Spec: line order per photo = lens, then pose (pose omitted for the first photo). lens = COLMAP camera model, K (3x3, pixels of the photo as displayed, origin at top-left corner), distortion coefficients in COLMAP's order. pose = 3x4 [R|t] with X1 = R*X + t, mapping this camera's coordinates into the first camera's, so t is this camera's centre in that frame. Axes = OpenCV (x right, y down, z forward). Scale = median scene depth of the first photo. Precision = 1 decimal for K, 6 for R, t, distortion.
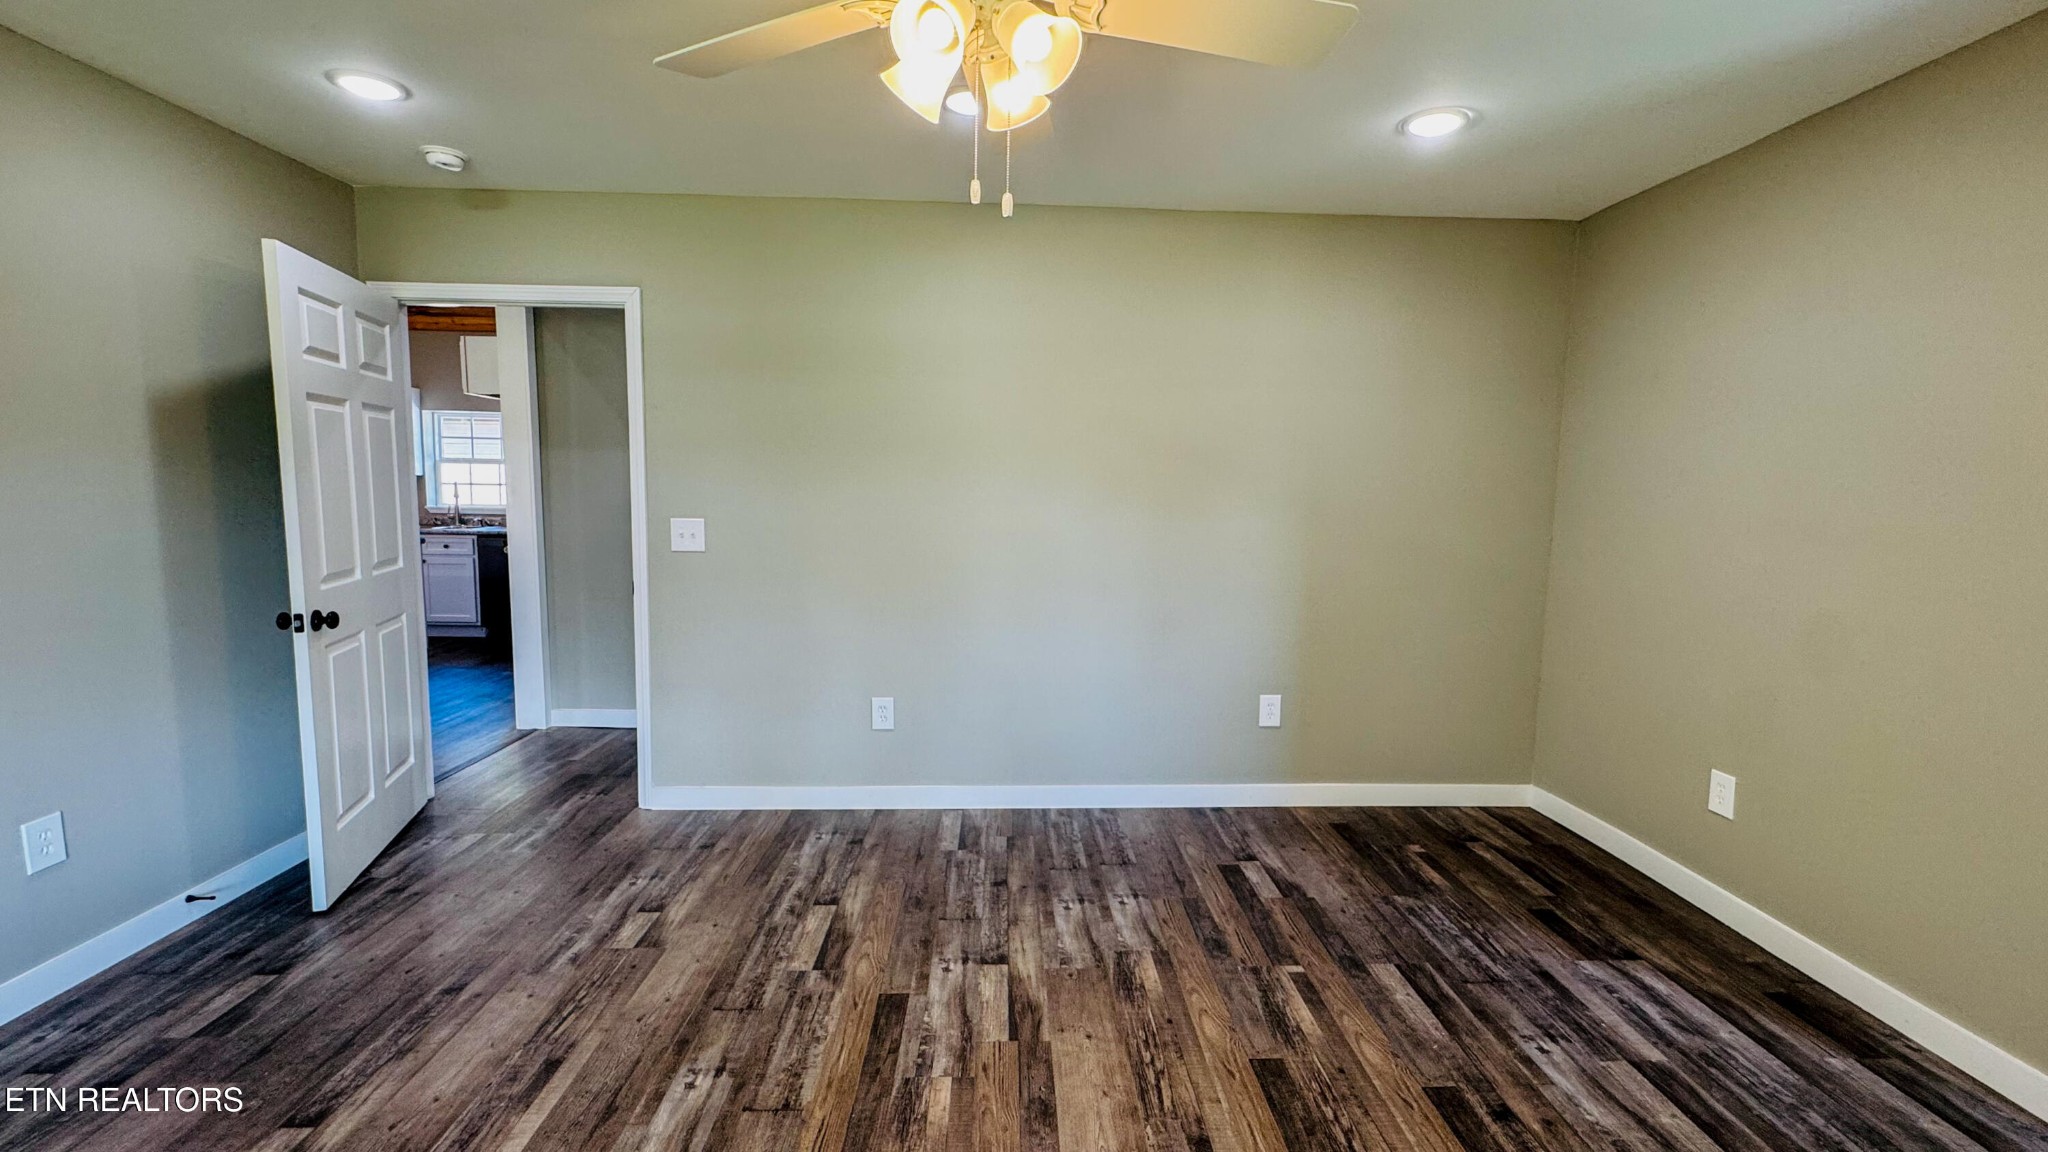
lens RADIAL K [[854.1, 0, 1029.3], [0, 854.1, 568.7], [0, 0, 1]] dist [-0.001204, -0.000198]
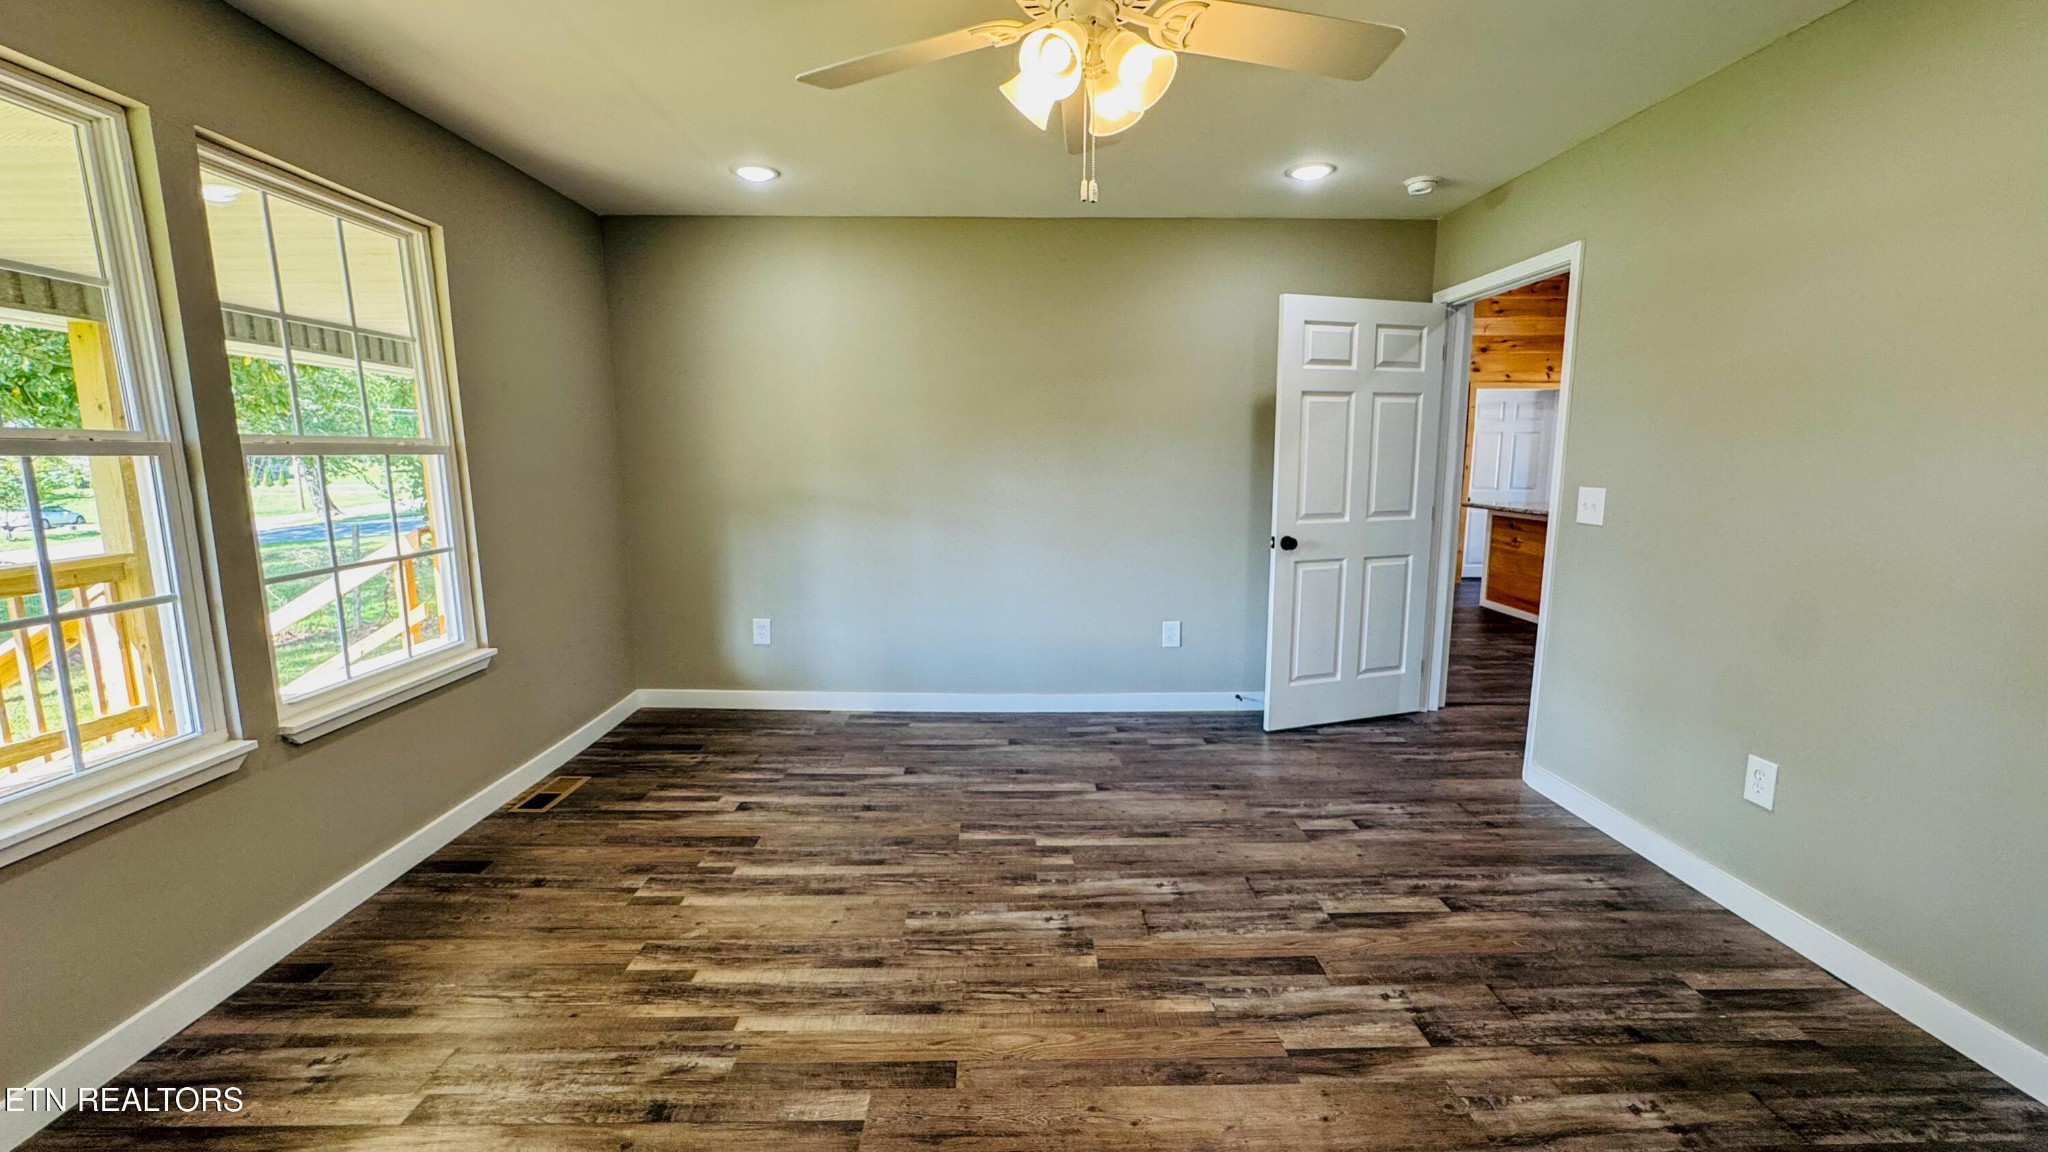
lens RADIAL K [[826.9, 0, 1019.9], [0, 826.9, 572.5], [0, 0, 1]] dist [0.000560, 0.000029]
pose [[-0.007465, 0.129399, -0.991564, 0.643965], [-0.099552, 0.986570, 0.129497, -0.031222], [0.995004, 0.099679, 0.005517, 0.536308]]
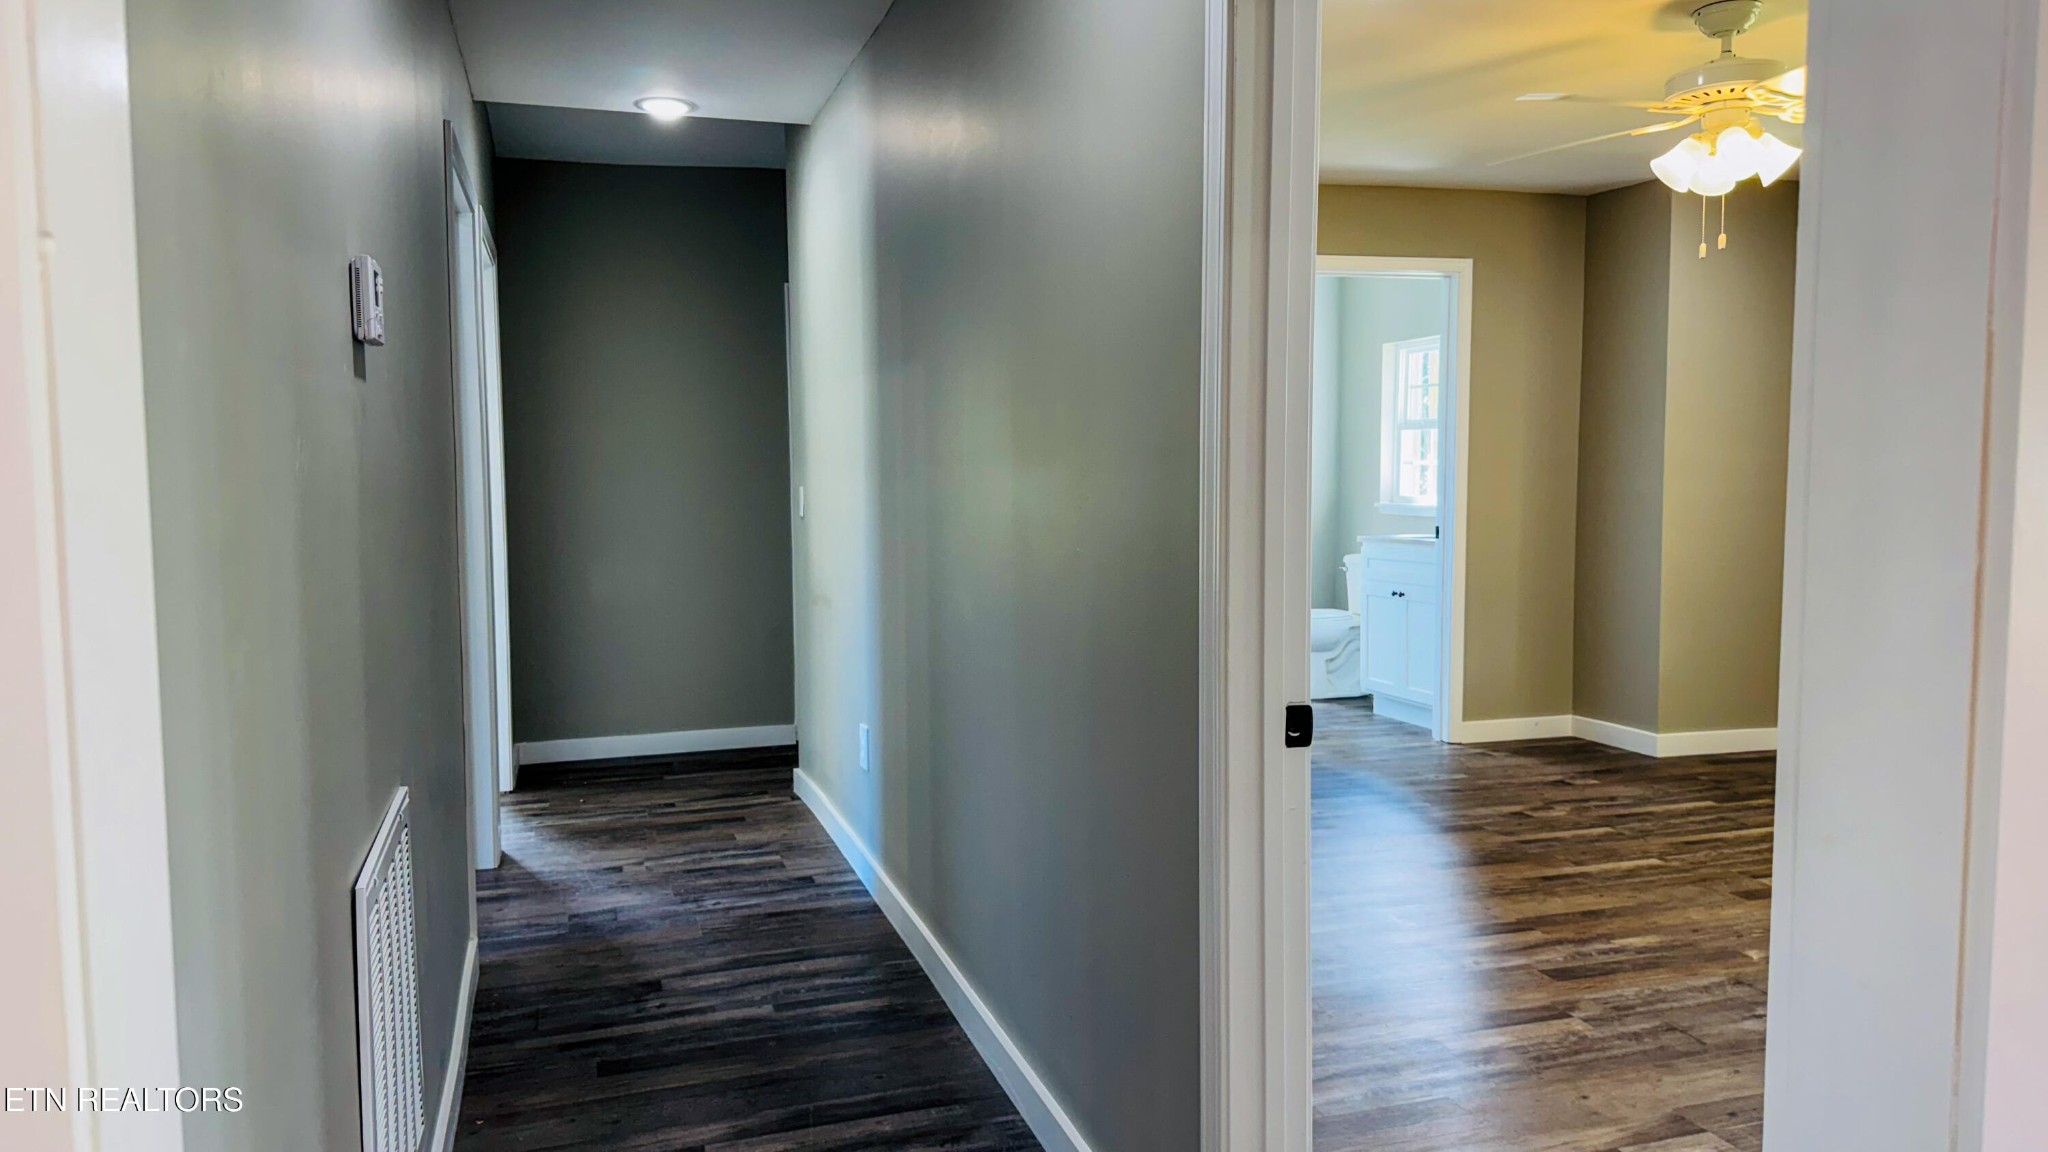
lens RADIAL K [[1409.3, 0, 1013.8], [0, 1409.3, 583.3], [0, 0, 1]] dist [0.128393, -0.203073]
pose [[-0.258267, -0.089433, 0.961925, -1.311773], [0.108735, 0.986688, 0.120930, -0.160690], [-0.959935, 0.135828, -0.245104, 1.671588]]
